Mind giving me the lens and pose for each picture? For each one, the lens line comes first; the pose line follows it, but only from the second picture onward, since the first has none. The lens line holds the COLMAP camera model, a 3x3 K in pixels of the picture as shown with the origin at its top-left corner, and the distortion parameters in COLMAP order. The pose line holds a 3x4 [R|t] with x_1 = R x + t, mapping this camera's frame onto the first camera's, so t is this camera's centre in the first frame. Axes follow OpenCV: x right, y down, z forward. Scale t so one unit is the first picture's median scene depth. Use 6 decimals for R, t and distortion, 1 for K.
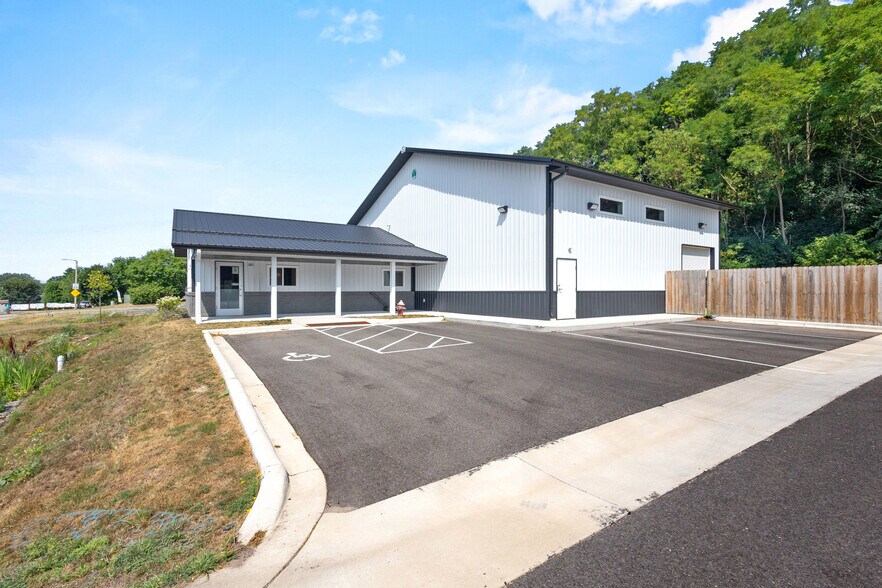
lens RADIAL K [[404.5, 0, 442.2], [0, 404.5, 292.6], [0, 0, 1]] dist [0.003936, -0.000334]
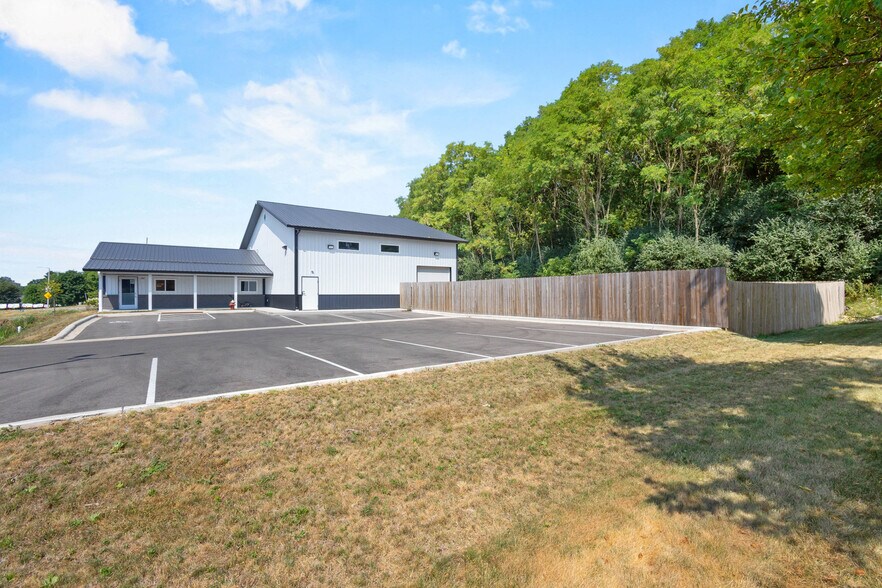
lens RADIAL K [[404.5, 0, 443.7], [0, 404.5, 295.4], [0, 0, 1]] dist [0.005976, 0.000270]
pose [[0.999775, 0.001822, 0.021127, 0.653892], [-0.001809, 0.999998, -0.000637, -0.000387], [-0.021128, 0.000599, 0.999777, -0.617150]]
